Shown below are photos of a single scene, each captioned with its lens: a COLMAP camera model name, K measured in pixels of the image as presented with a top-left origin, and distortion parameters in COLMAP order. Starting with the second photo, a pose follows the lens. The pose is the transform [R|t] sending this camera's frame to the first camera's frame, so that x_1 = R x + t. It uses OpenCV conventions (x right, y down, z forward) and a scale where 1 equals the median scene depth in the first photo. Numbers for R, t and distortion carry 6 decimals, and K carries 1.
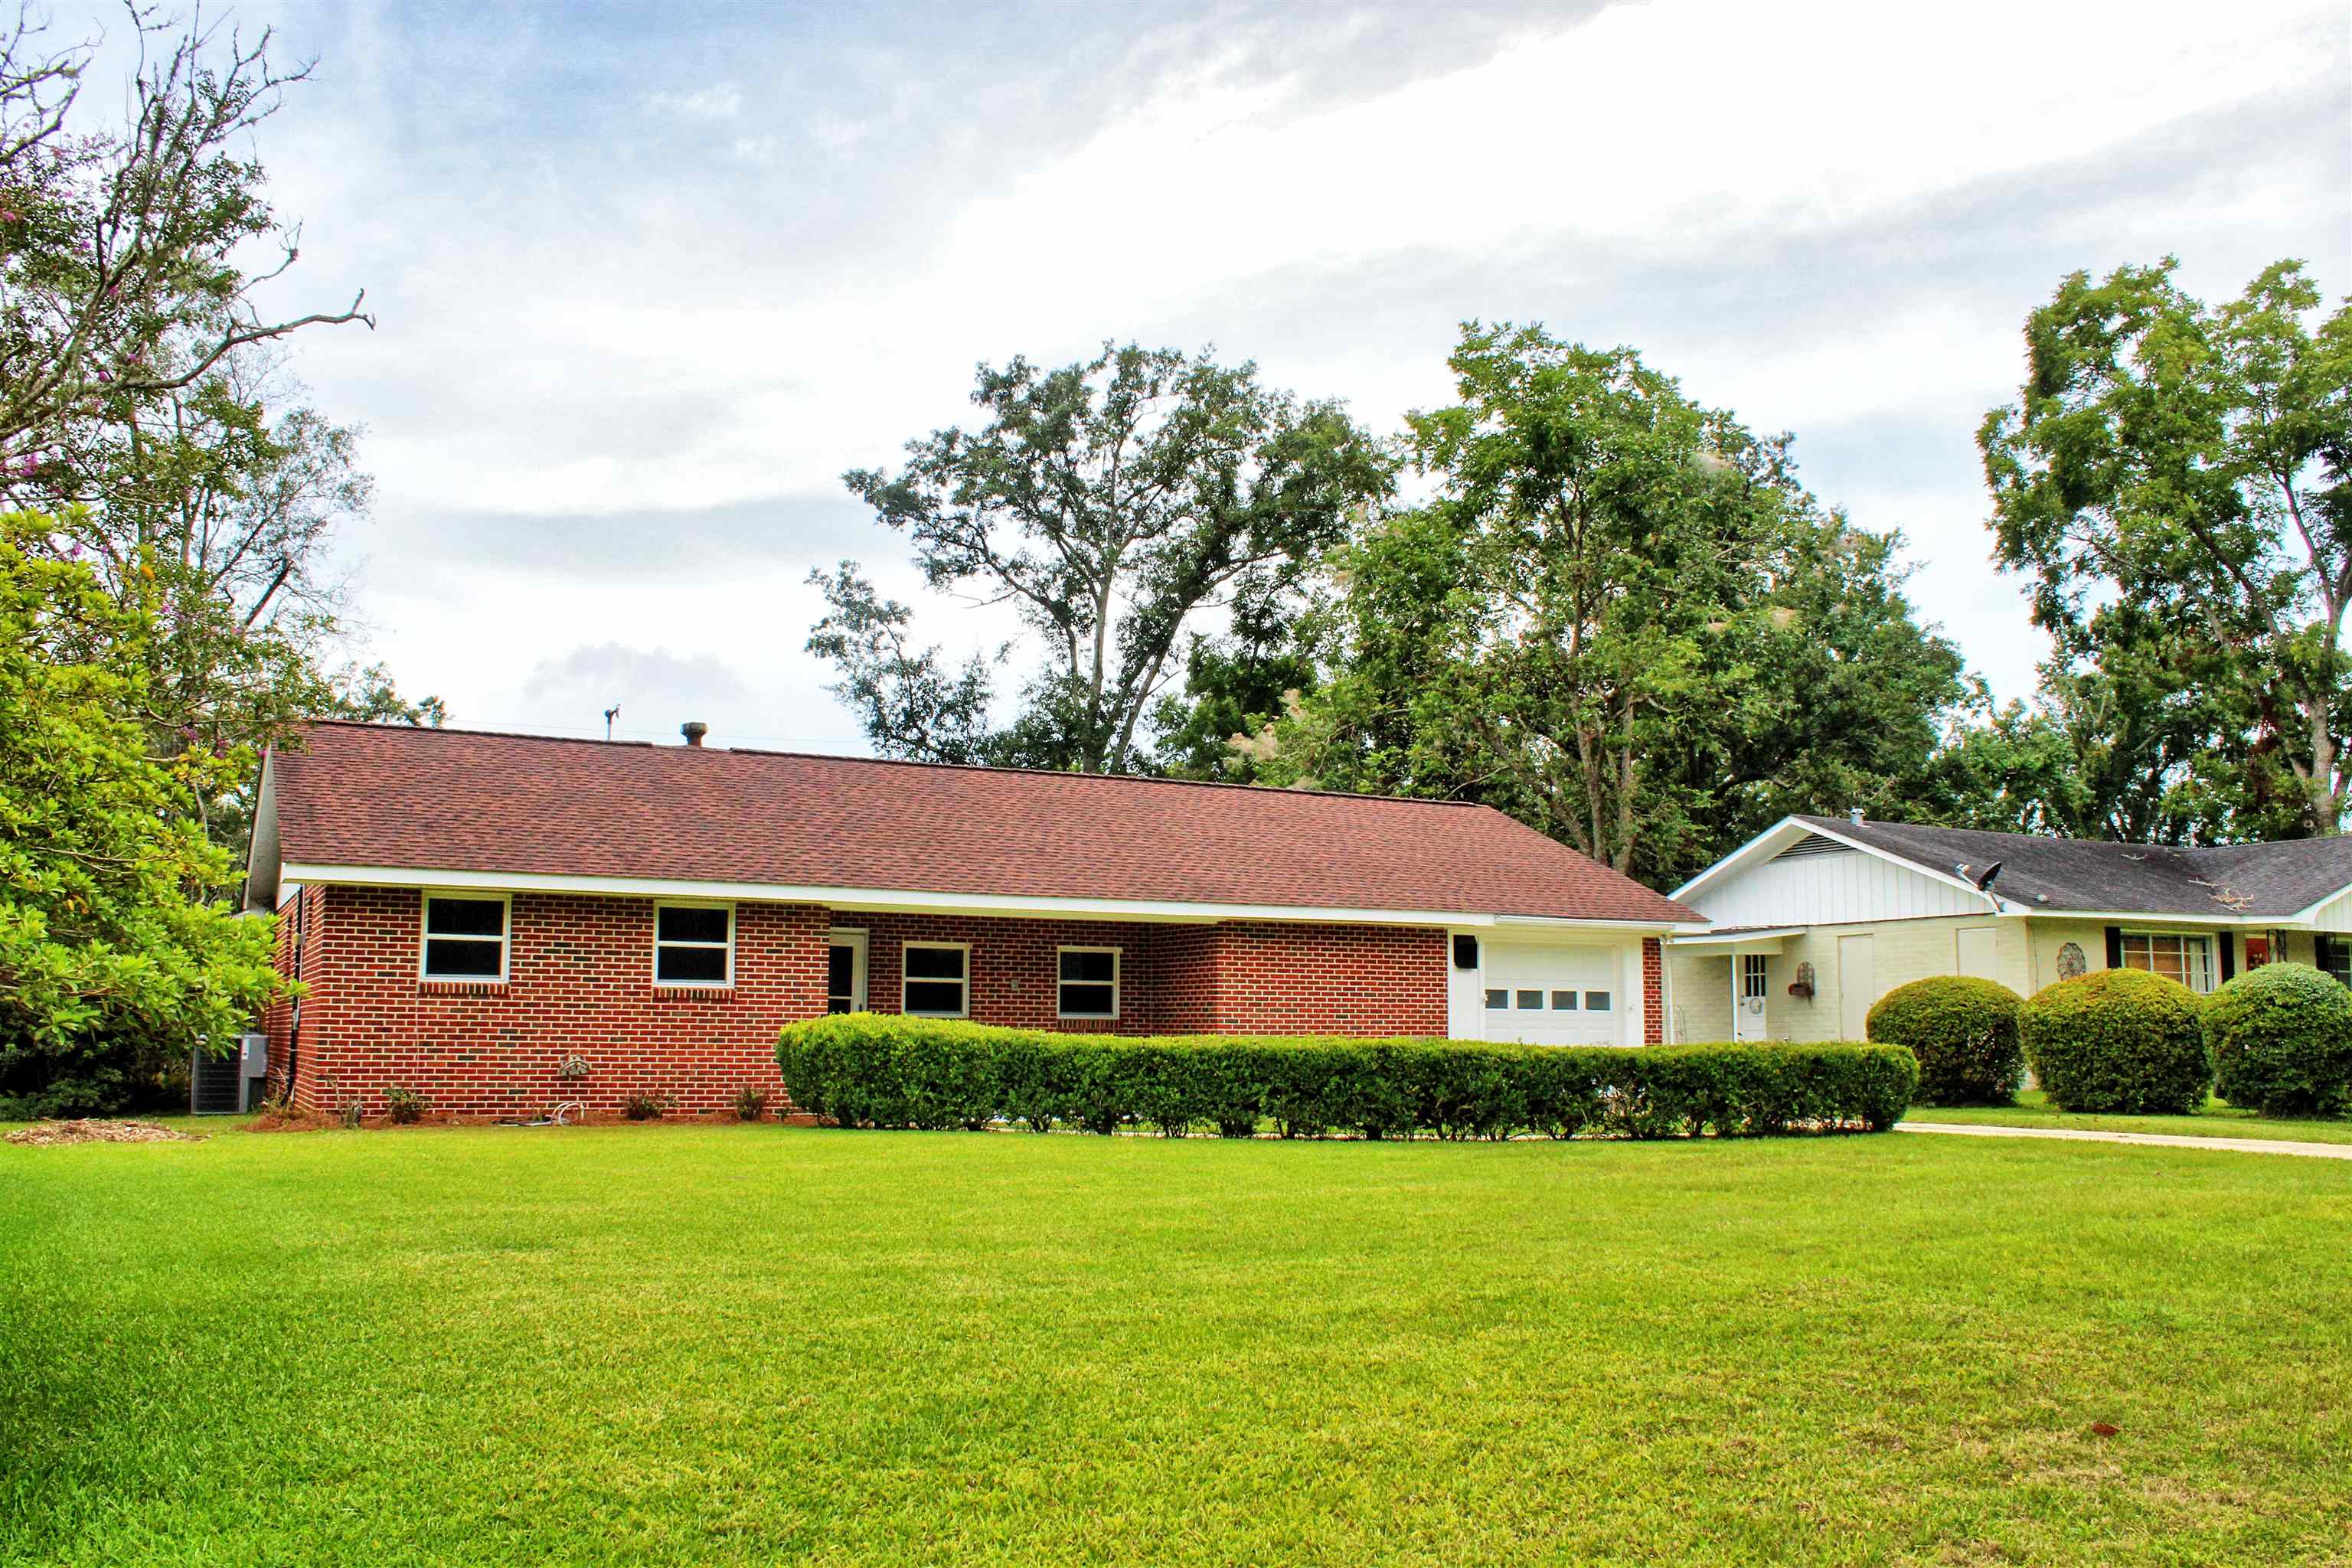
lens RADIAL K [[1989.2, 0, 1202.2], [0, 1989.2, 796.4], [0, 0, 1]] dist [-0.173494, 0.171232]
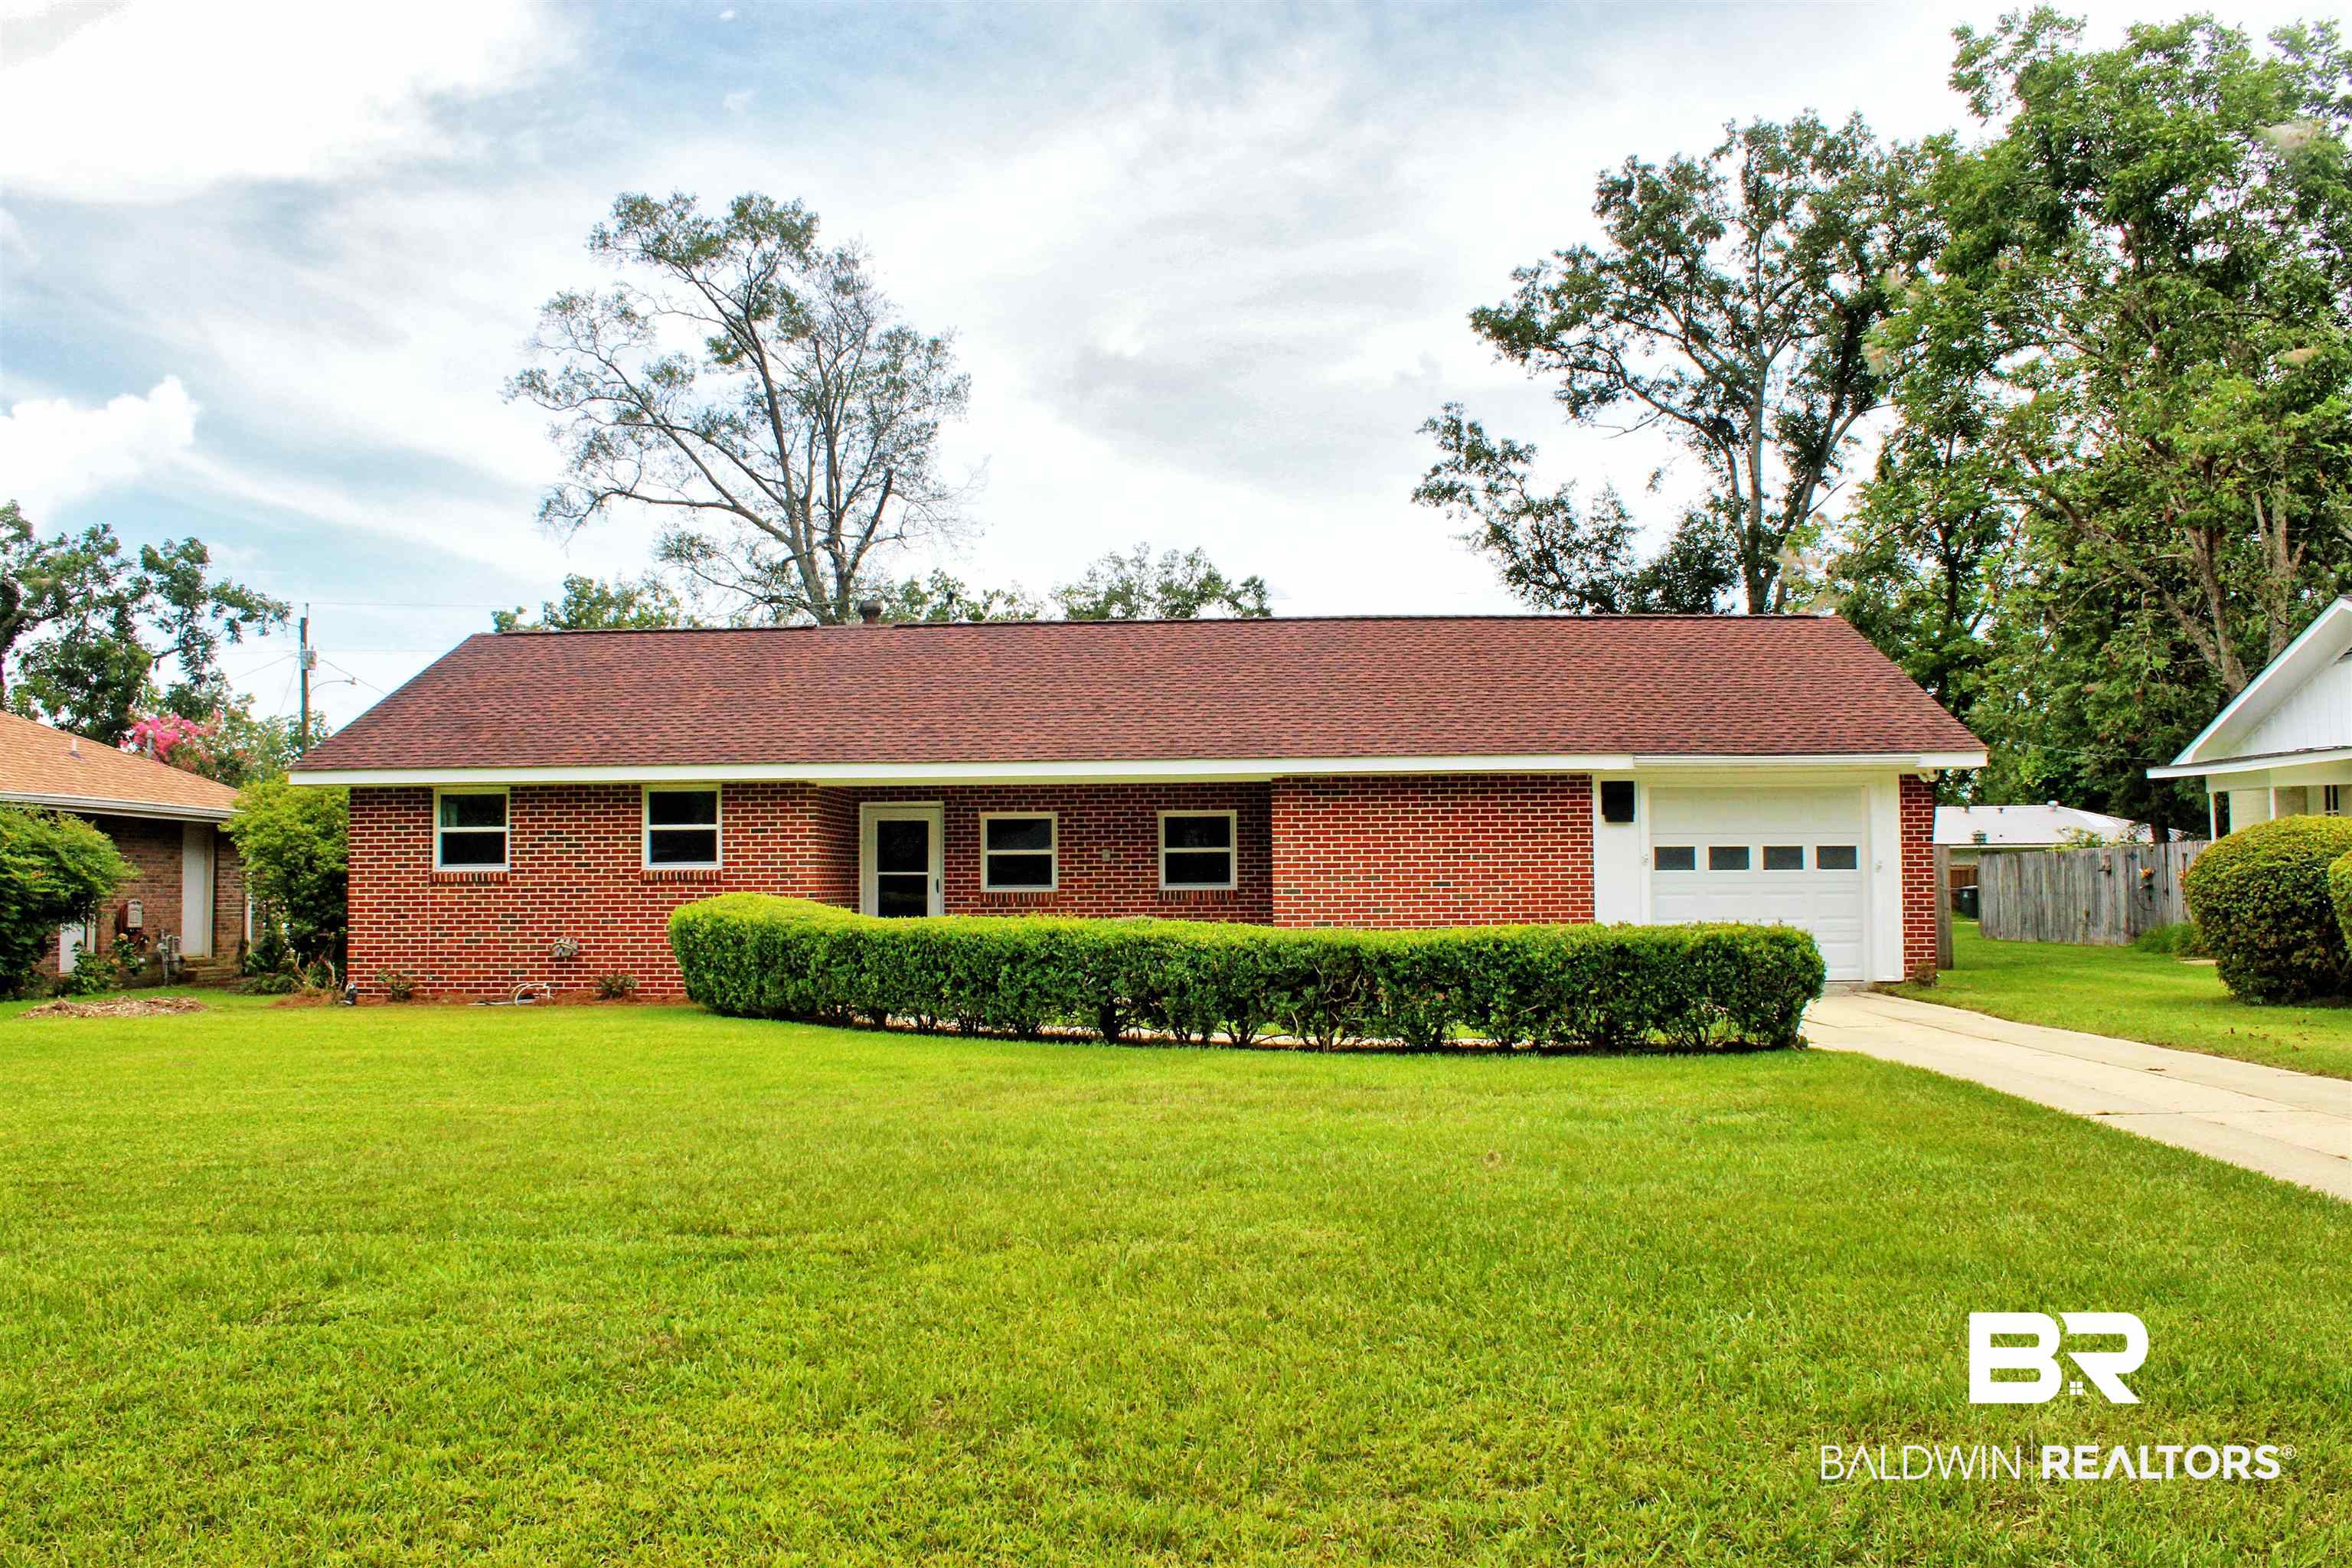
lens RADIAL K [[1989.2, 0, 1202.2], [0, 1989.2, 796.4], [0, 0, 1]] dist [-0.173494, 0.171232]
pose [[0.864478, -0.035531, -0.501414, 0.391589], [0.072593, 0.995867, 0.054587, 0.019339], [0.497402, -0.083589, 0.863484, 0.211804]]
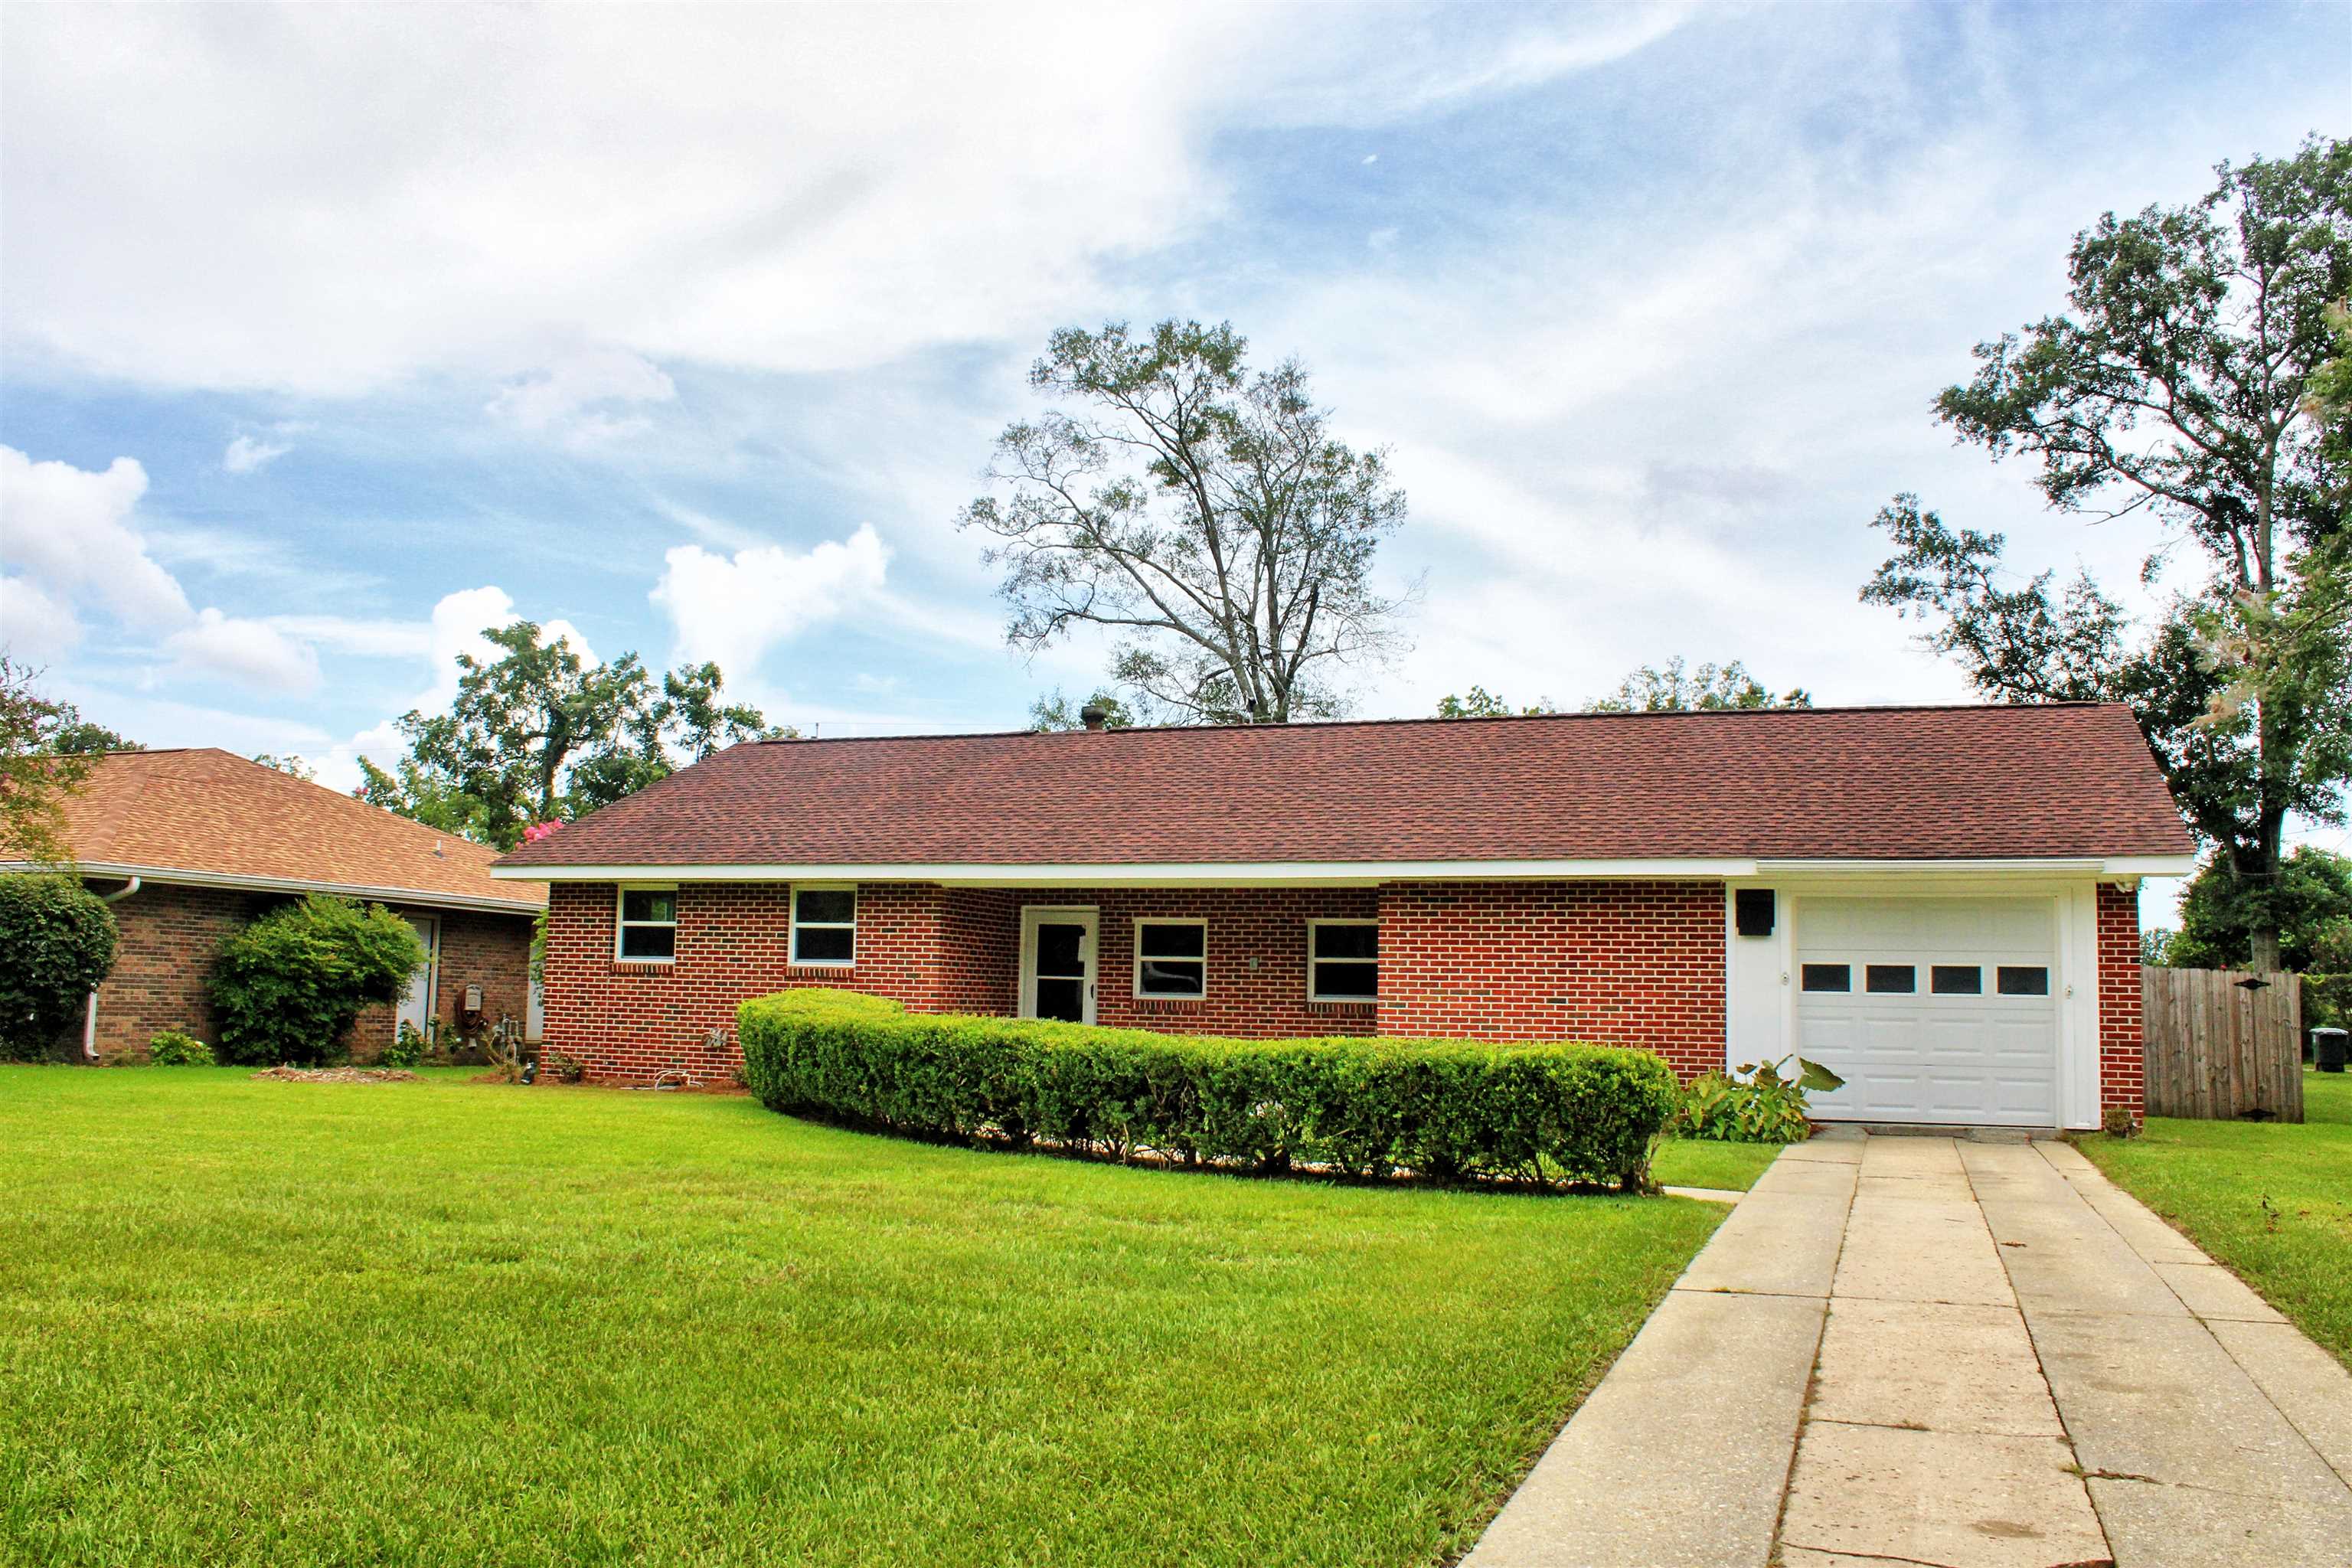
lens RADIAL K [[1989.2, 0, 1202.2], [0, 1989.2, 796.4], [0, 0, 1]] dist [-0.173494, 0.171232]
pose [[0.660293, -0.069897, -0.747749, 0.537543], [0.070922, 0.997013, -0.030570, 0.043580], [0.747652, -0.032846, 0.663278, 0.373210]]
